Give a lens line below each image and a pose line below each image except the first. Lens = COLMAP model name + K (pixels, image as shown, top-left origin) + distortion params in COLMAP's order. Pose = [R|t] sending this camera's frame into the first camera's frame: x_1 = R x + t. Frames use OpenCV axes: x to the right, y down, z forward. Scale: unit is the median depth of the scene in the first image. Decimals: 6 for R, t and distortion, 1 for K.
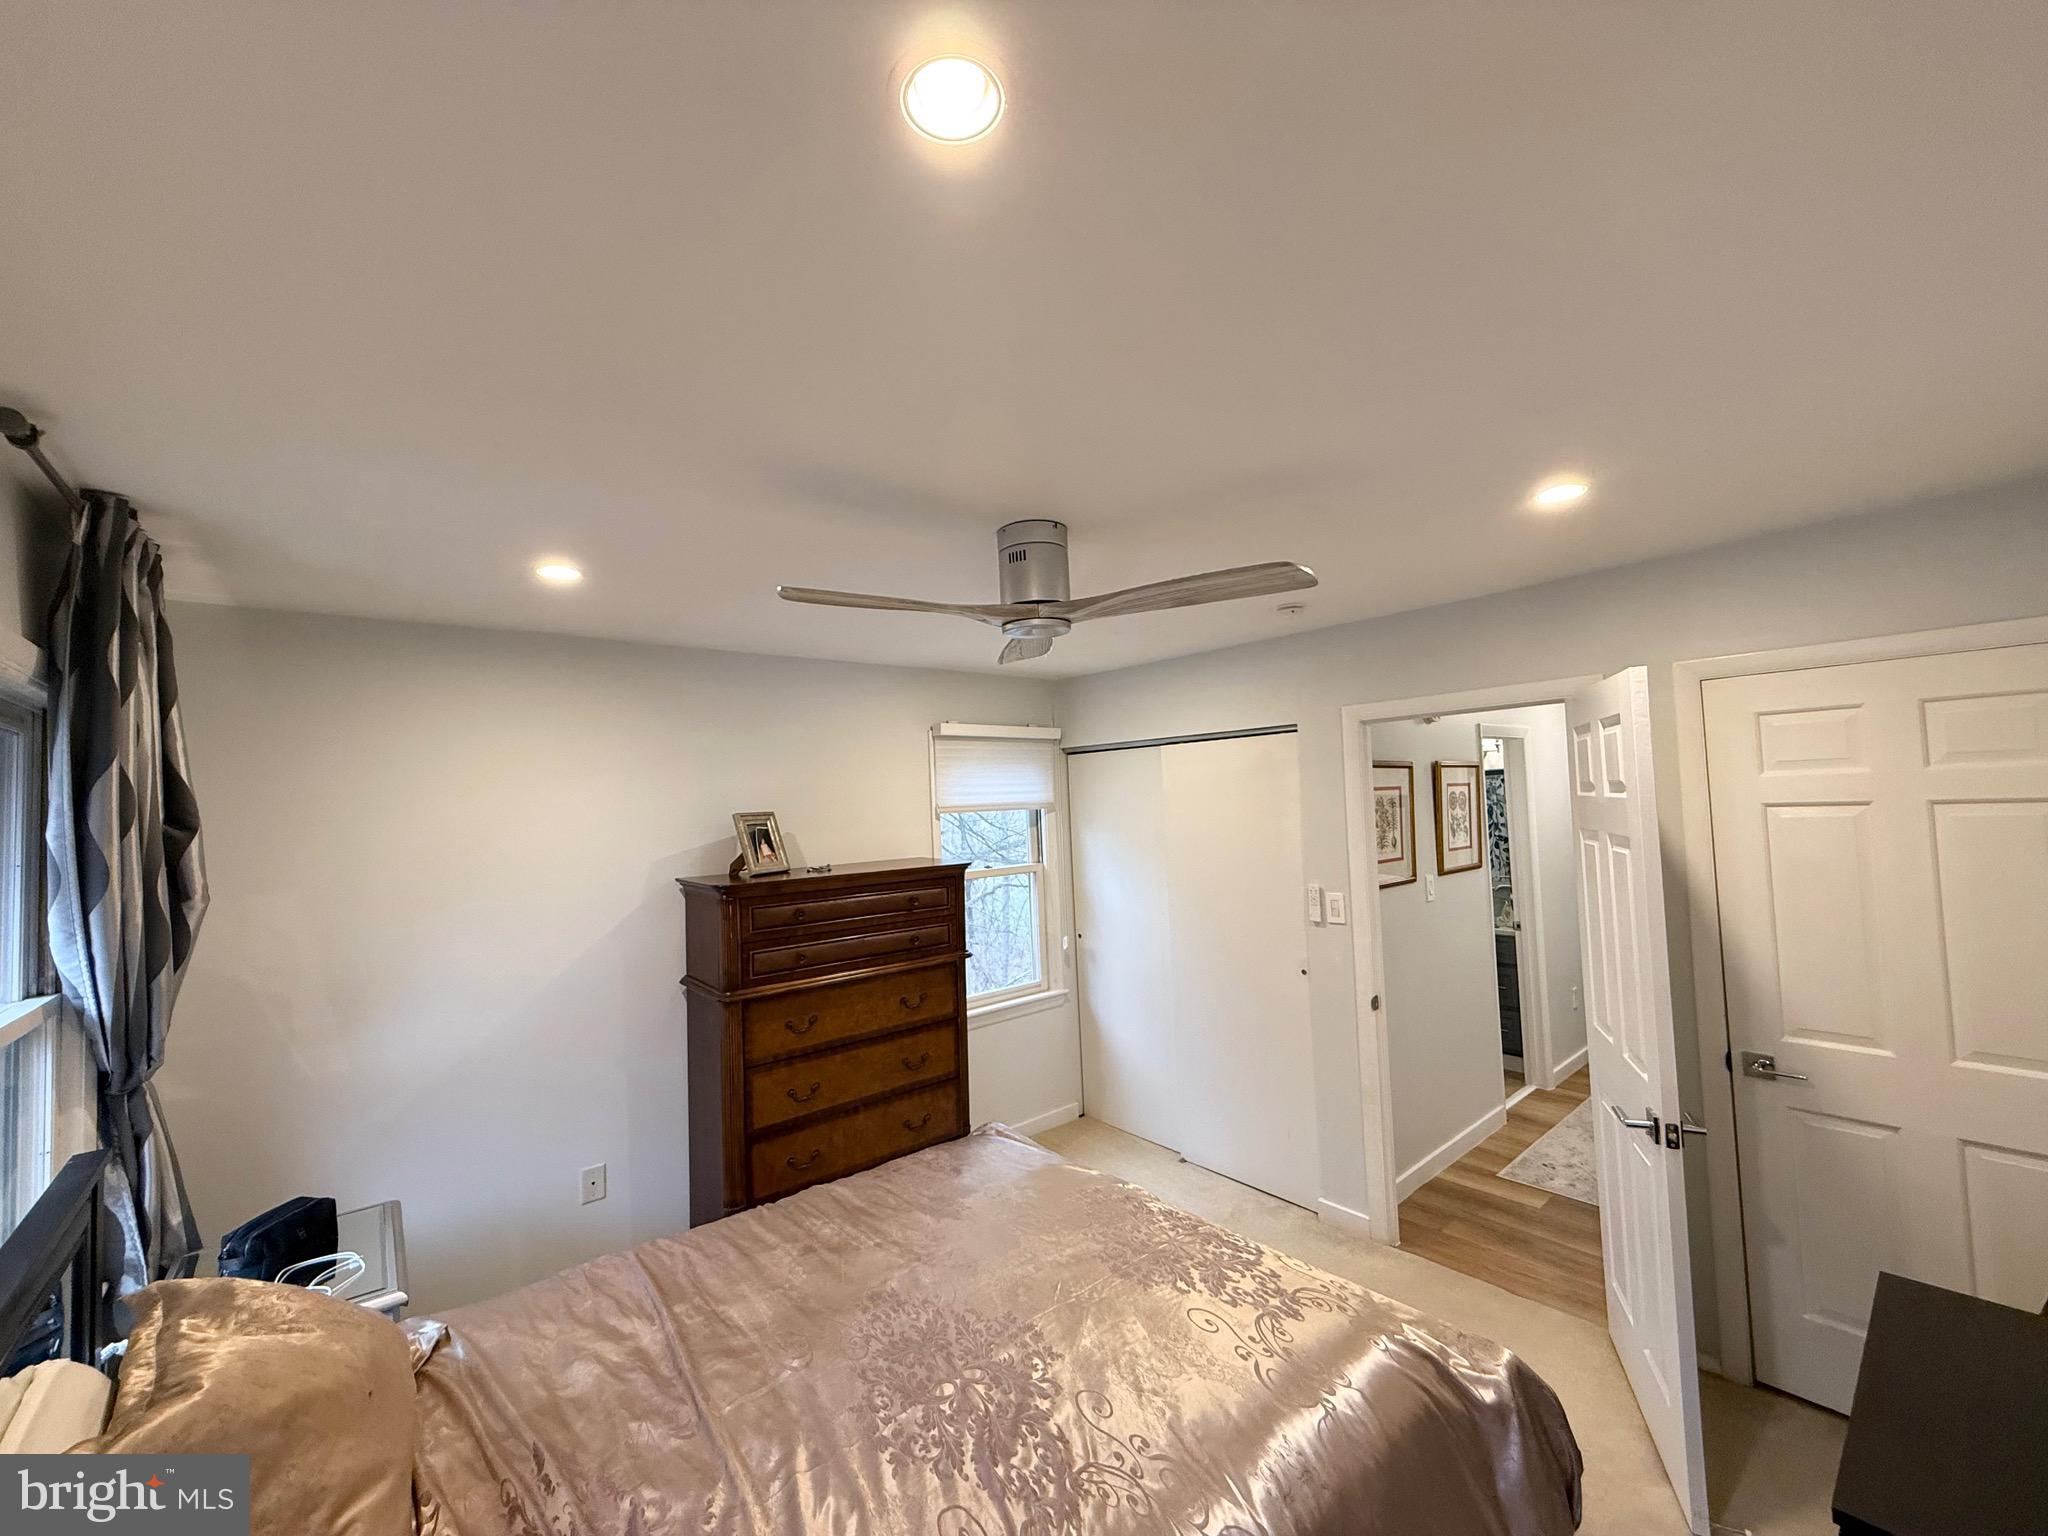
lens RADIAL K [[816.1, 0, 1017.6], [0, 816.1, 765.9], [0, 0, 1]] dist [-0.000553, -0.000310]
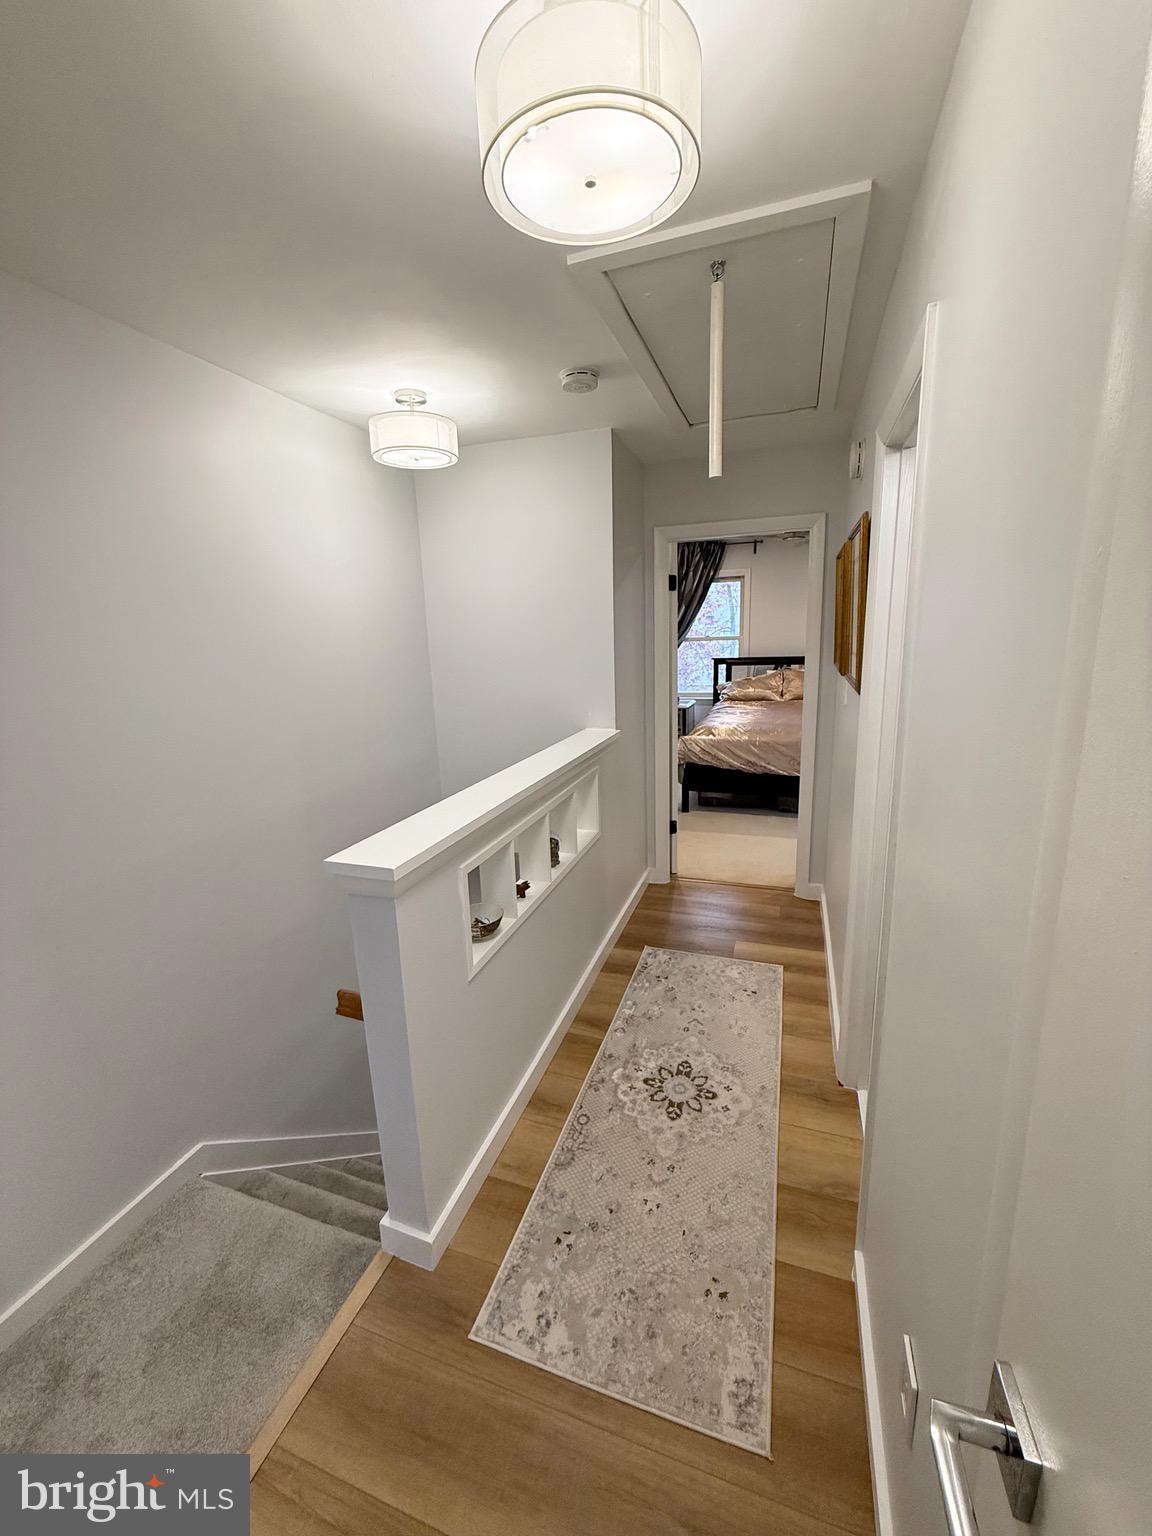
lens RADIAL K [[612.0, 0, 575.7], [0, 612.0, 763.0], [0, 0, 1]] dist [-0.000553, -0.000310]
pose [[-0.858001, 0.184874, -0.479224, 1.254938], [0.100531, 0.975379, 0.196291, 0.071690], [0.503714, 0.120241, -0.855462, 1.653014]]
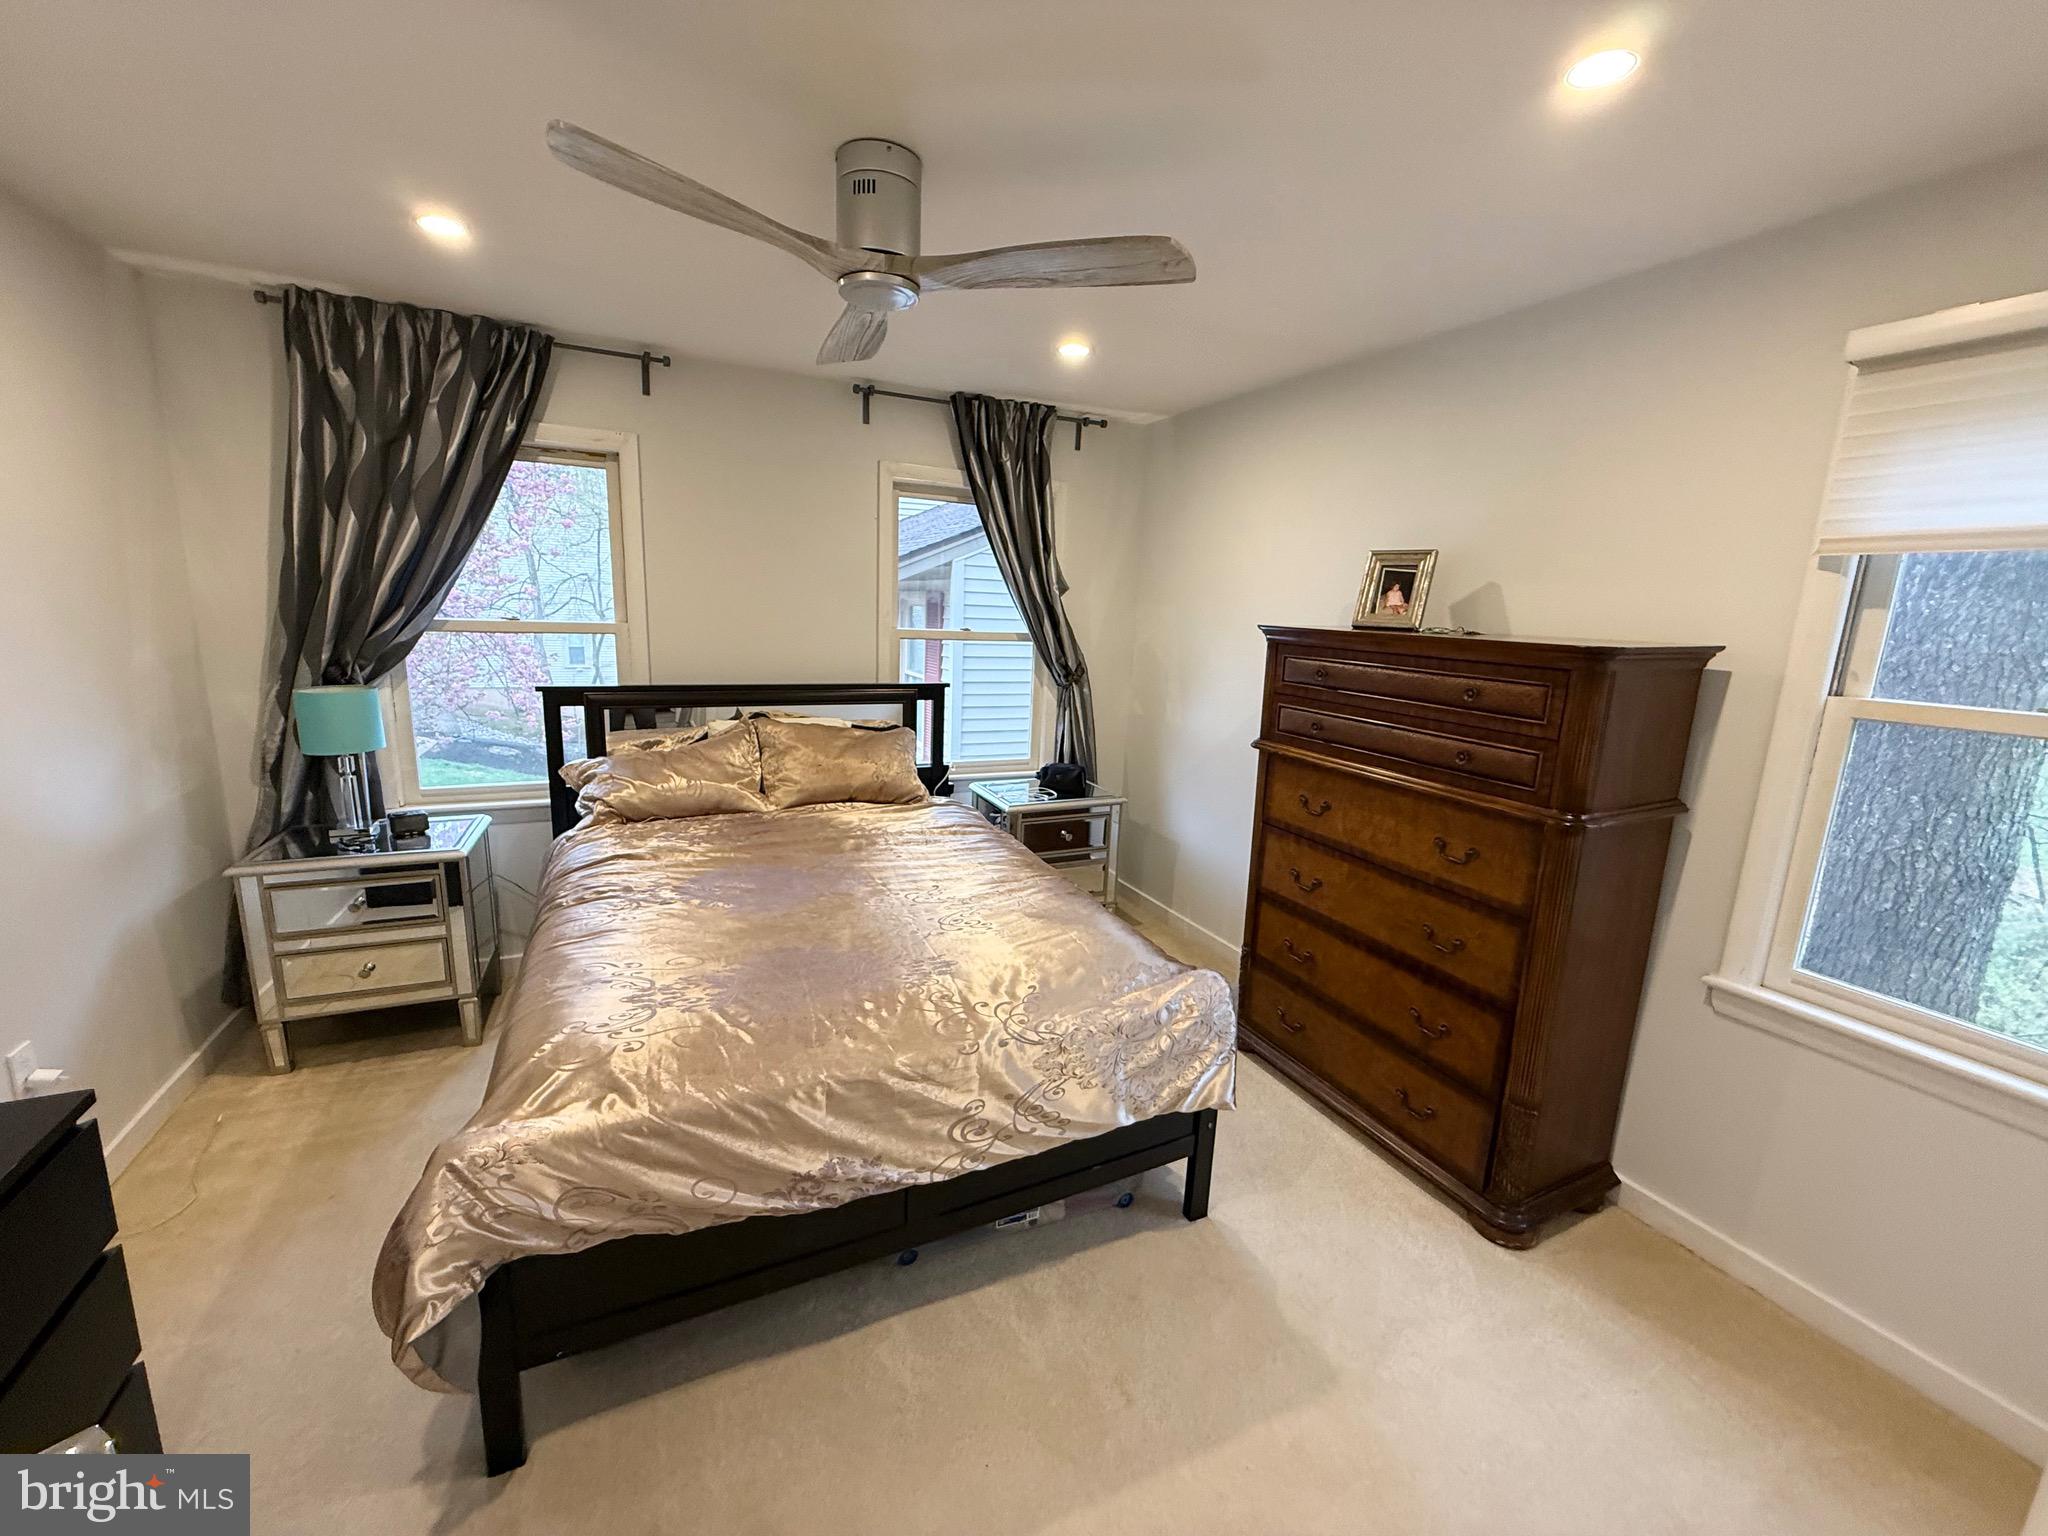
lens RADIAL K [[816.1, 0, 1017.6], [0, 816.1, 765.9], [0, 0, 1]] dist [-0.000553, -0.000310]
pose [[-0.262872, 0.221759, -0.939000, 0.553154], [0.025901, 0.974499, 0.222892, 0.074759], [0.964483, 0.034271, -0.261912, 0.851945]]
